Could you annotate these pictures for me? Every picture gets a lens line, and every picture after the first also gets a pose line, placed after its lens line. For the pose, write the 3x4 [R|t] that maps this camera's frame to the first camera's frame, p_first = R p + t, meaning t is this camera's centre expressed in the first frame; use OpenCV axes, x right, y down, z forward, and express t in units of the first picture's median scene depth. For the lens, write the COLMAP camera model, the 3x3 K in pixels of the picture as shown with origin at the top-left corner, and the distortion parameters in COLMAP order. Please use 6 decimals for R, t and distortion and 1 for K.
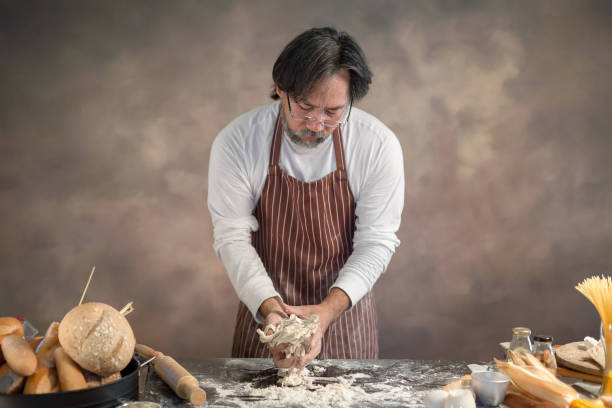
lens RADIAL K [[682.7, 0, 318.5], [0, 682.7, 204.2], [0, 0, 1]] dist [-0.002389, -0.012586]
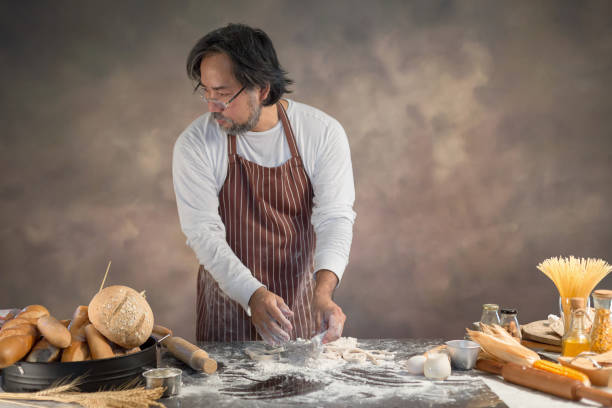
lens RADIAL K [[656.8, 0, 311.8], [0, 656.8, 203.6], [0, 0, 1]] dist [-0.002047, -0.001908]
pose [[0.999676, -0.020109, 0.015579, -0.014676], [0.020268, 0.999743, -0.010108, 0.020674], [-0.015372, 0.010420, 0.999828, -0.097219]]
